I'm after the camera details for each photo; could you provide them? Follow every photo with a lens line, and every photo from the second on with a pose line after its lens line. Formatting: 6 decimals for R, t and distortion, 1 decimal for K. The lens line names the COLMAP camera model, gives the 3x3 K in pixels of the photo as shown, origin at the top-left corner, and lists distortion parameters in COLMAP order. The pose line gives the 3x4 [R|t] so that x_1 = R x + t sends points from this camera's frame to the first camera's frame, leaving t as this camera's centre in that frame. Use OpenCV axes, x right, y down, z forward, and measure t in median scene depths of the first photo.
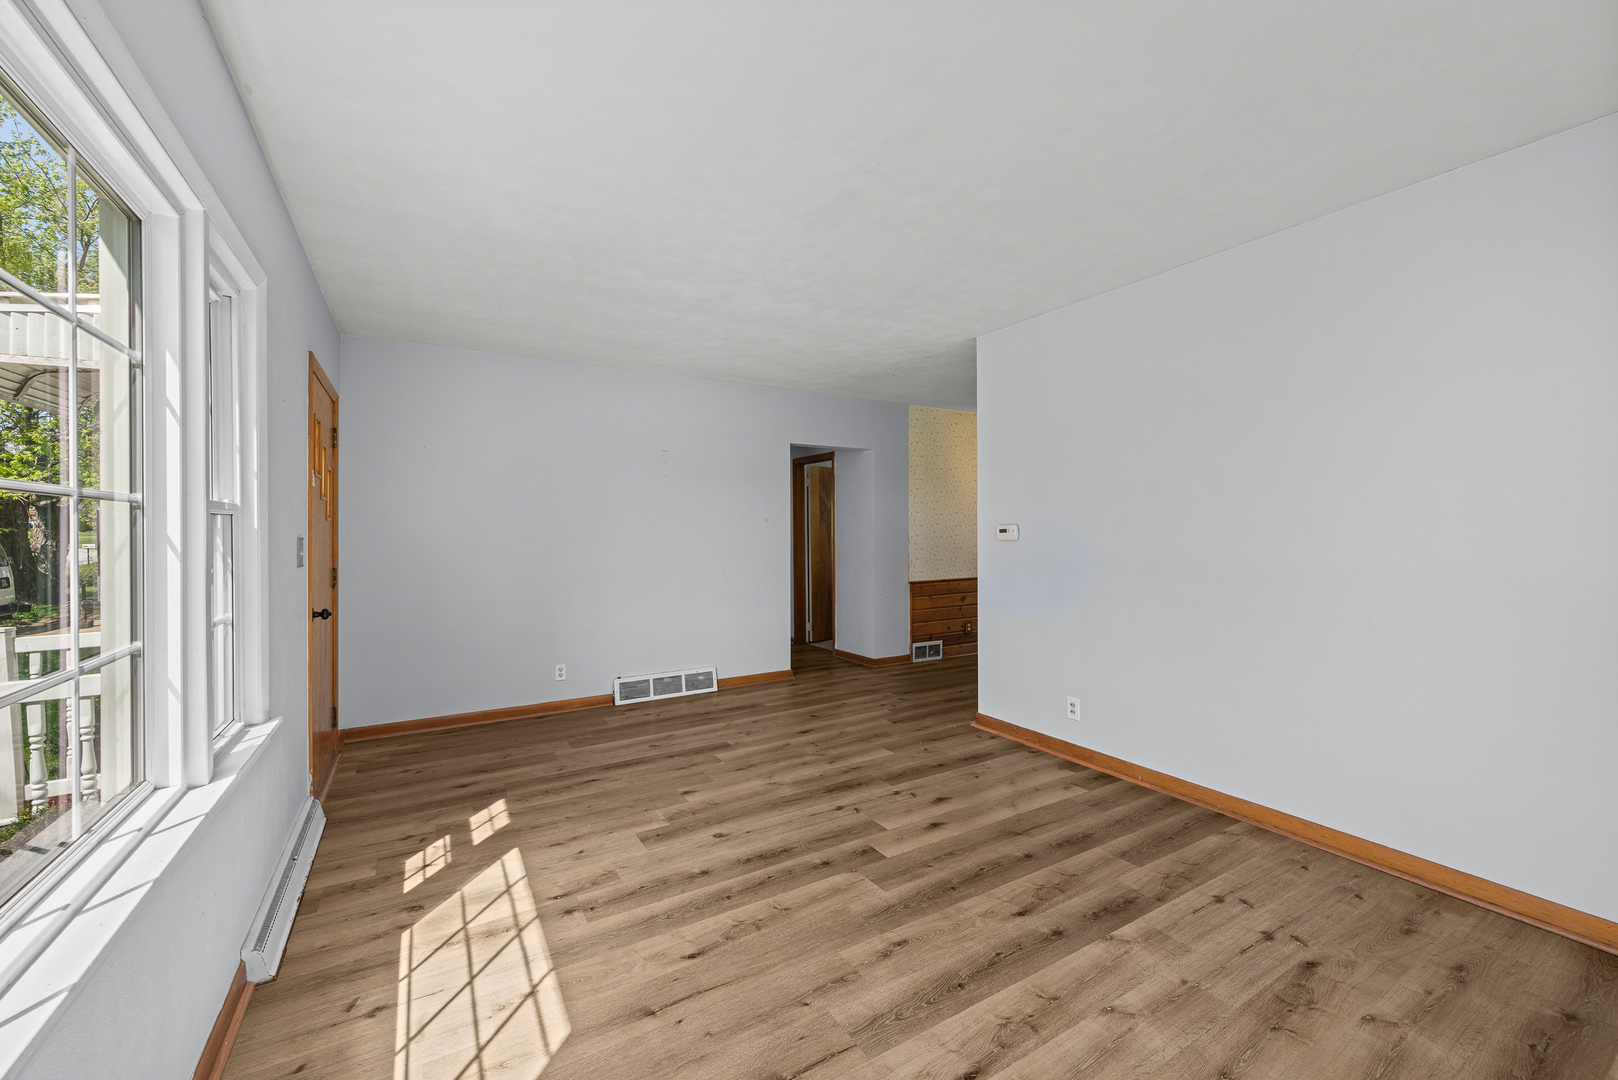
lens RADIAL K [[640.1, 0, 814.2], [0, 640.1, 533.9], [0, 0, 1]] dist [-0.003303, 0.000796]
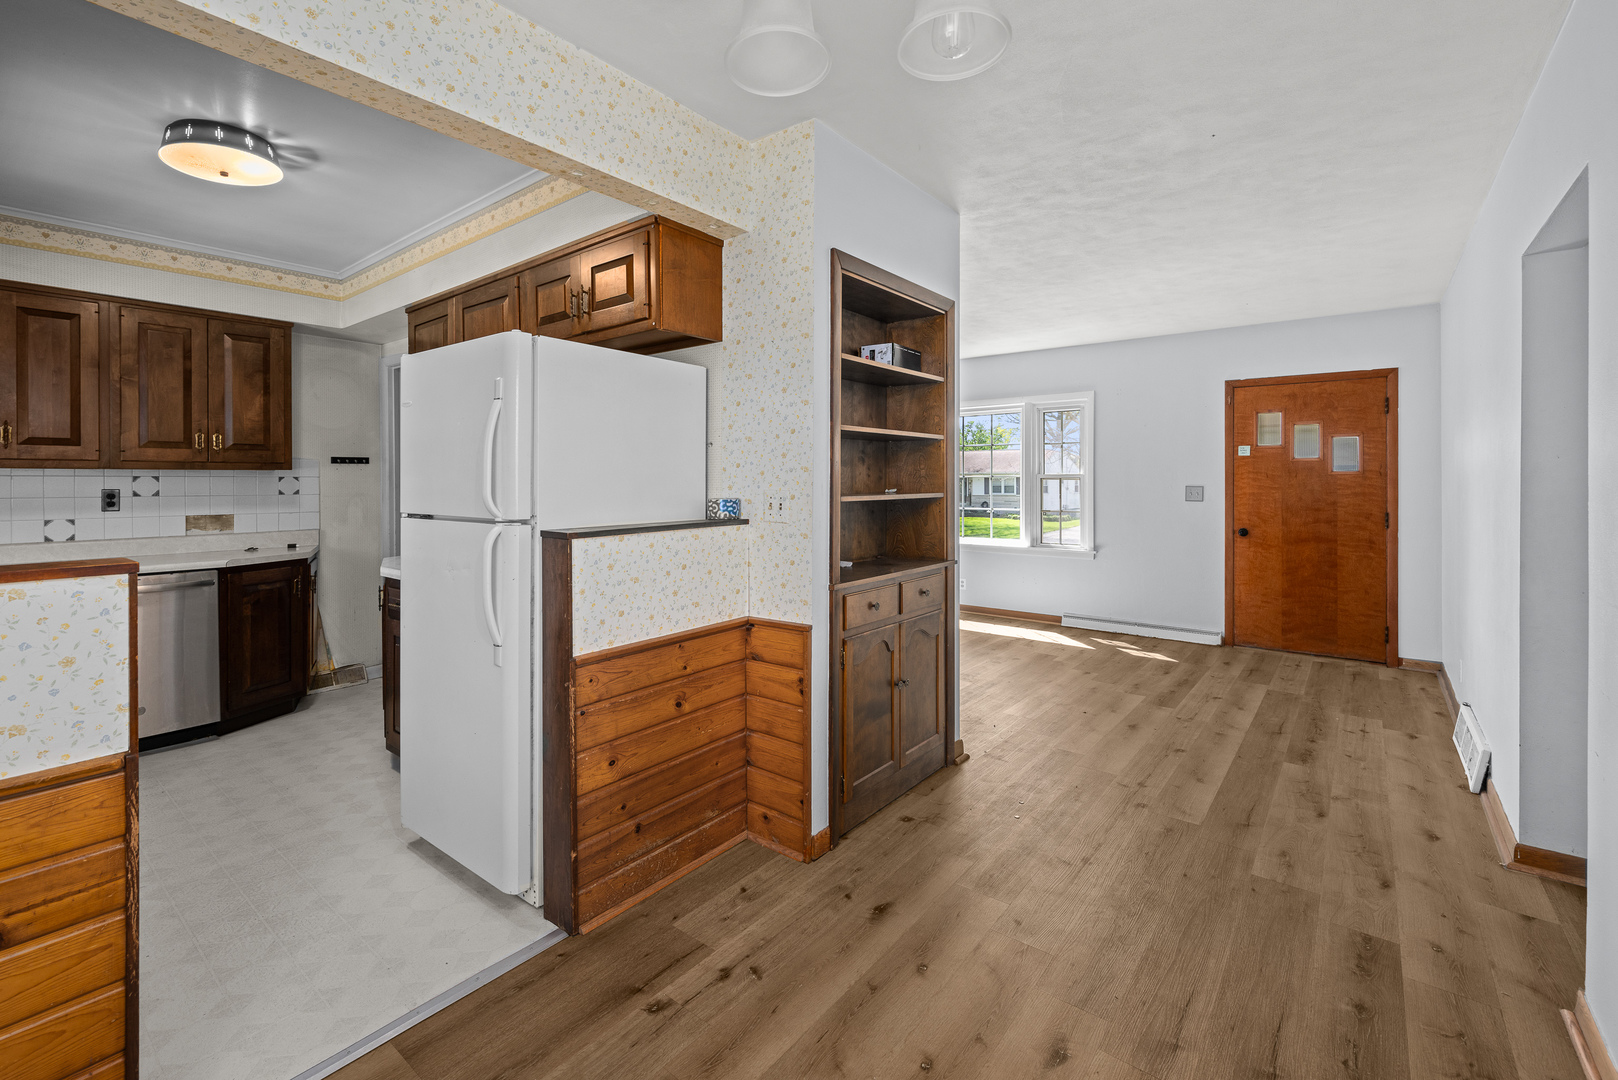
lens RADIAL K [[737.6, 0, 801.1], [0, 737.6, 477.7], [0, 0, 1]] dist [-0.003113, -0.000203]
pose [[-0.925291, 0.004818, -0.379228, 1.114751], [0.003768, 0.999987, 0.003511, -0.027727], [0.379240, 0.001819, -0.925296, 2.583285]]
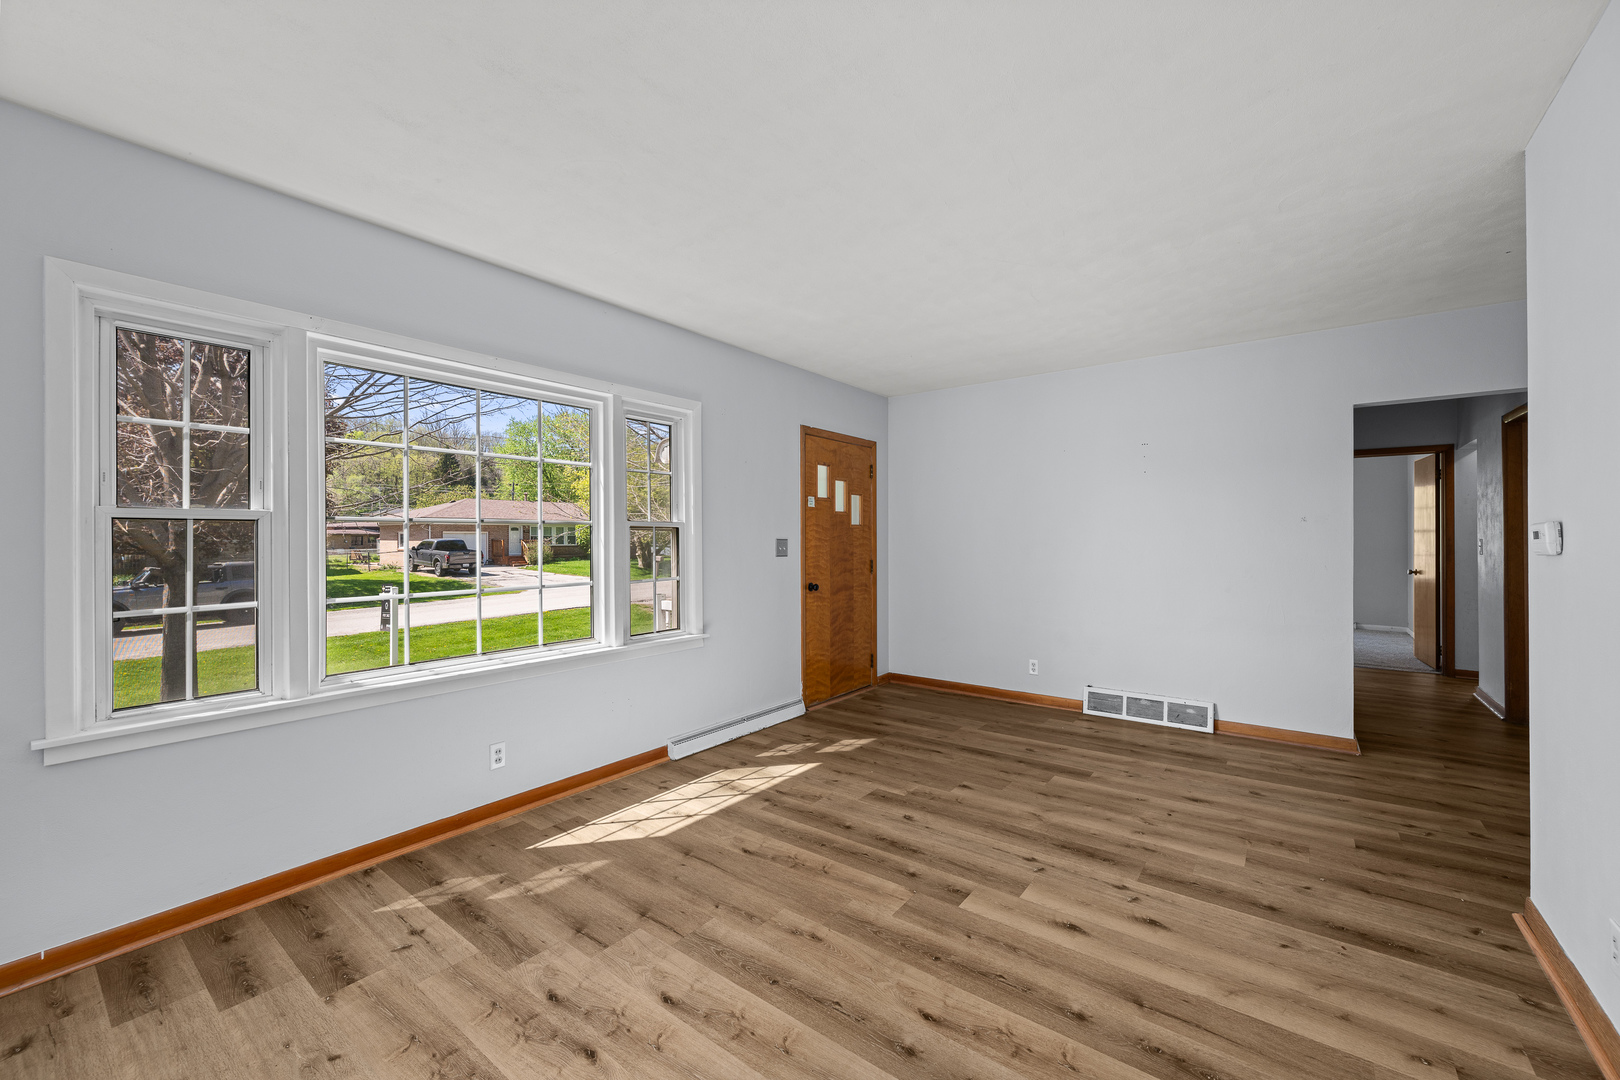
lens RADIAL K [[640.9, 0, 807.3], [0, 640.9, 556.0], [0, 0, 1]] dist [-0.003303, 0.000796]
pose [[0.367439, 0.033073, -0.929459, 0.767757], [-0.004742, 0.999421, 0.033688, -0.004084], [0.930036, -0.007970, 0.367383, 0.444207]]
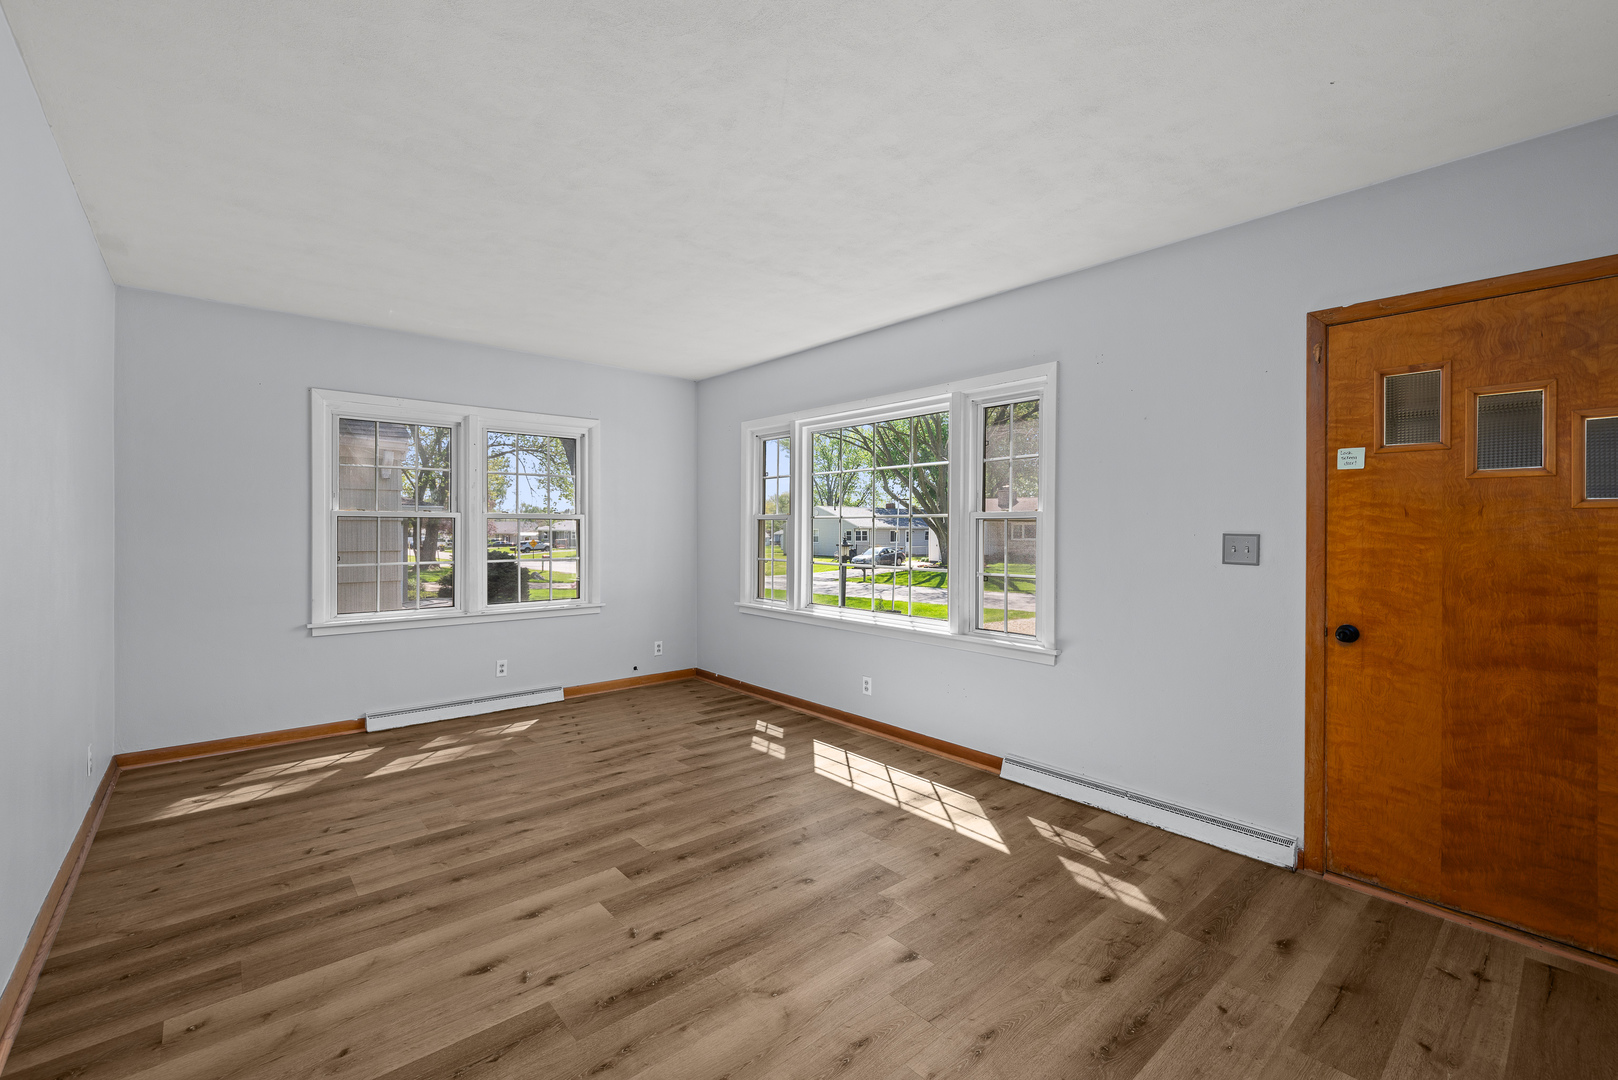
lens RADIAL K [[678.7, 0, 809.9], [0, 678.7, 526.7], [0, 0, 1]] dist [-0.002604, 0.001028]
pose [[-0.983367, 0.001623, -0.181625, 0.011254], [0.000956, 0.999992, 0.003756, -0.005781], [0.181630, 0.003520, -0.983361, 1.869292]]
